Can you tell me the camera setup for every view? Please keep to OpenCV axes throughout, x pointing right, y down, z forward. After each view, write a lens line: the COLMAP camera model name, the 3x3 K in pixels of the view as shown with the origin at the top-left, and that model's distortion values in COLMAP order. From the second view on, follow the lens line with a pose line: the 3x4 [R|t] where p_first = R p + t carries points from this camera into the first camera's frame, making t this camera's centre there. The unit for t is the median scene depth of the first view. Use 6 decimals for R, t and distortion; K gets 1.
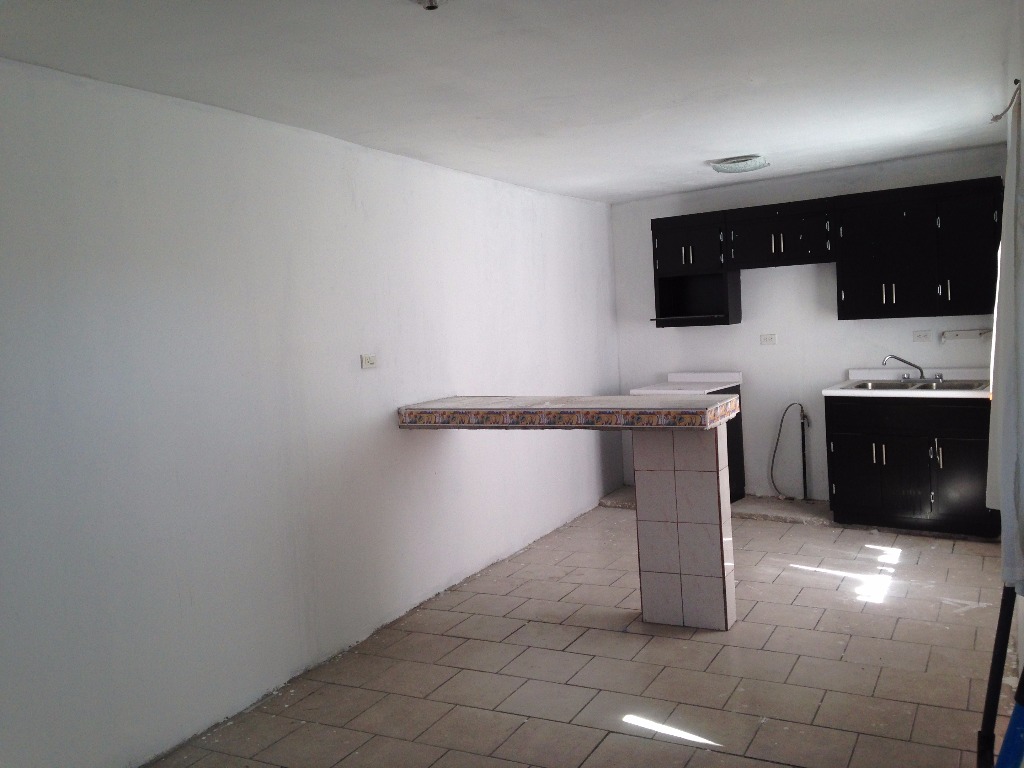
lens RADIAL K [[899.2, 0, 507.7], [0, 899.2, 377.9], [0, 0, 1]] dist [0.186668, -0.282800]
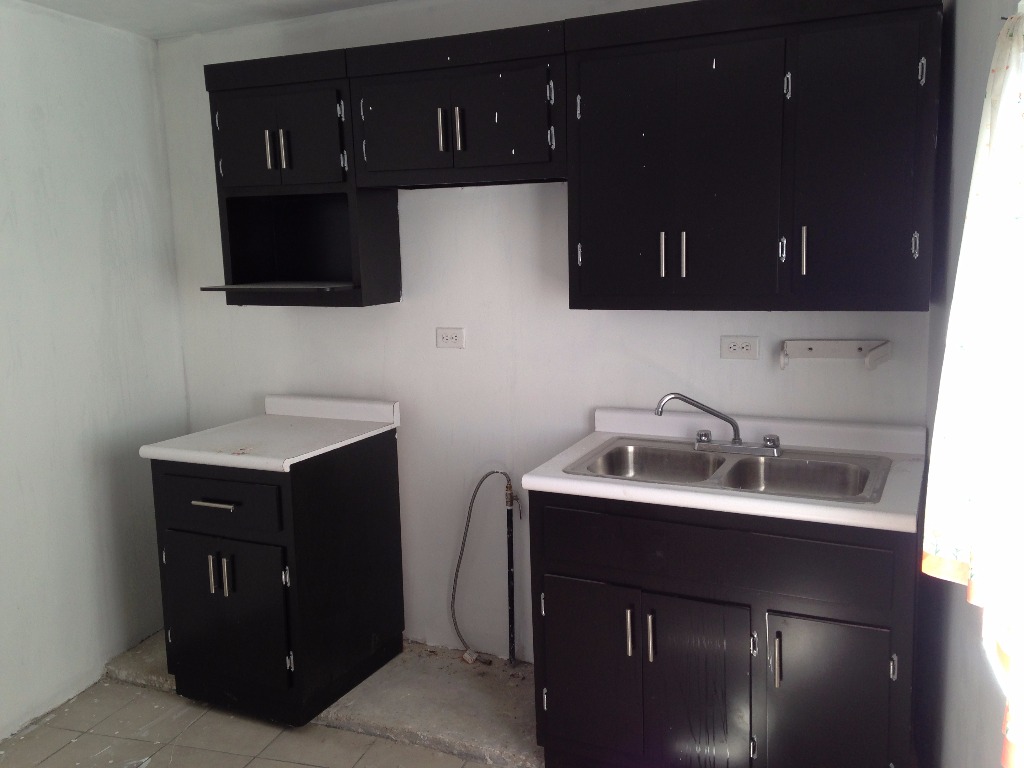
lens RADIAL K [[899.2, 0, 507.7], [0, 899.2, 377.9], [0, 0, 1]] dist [0.186668, -0.282800]
pose [[0.982154, 0.007463, 0.187930, 0.231940], [-0.018922, 0.998064, 0.059252, -0.051474], [-0.187124, -0.061751, 0.980394, 0.533505]]
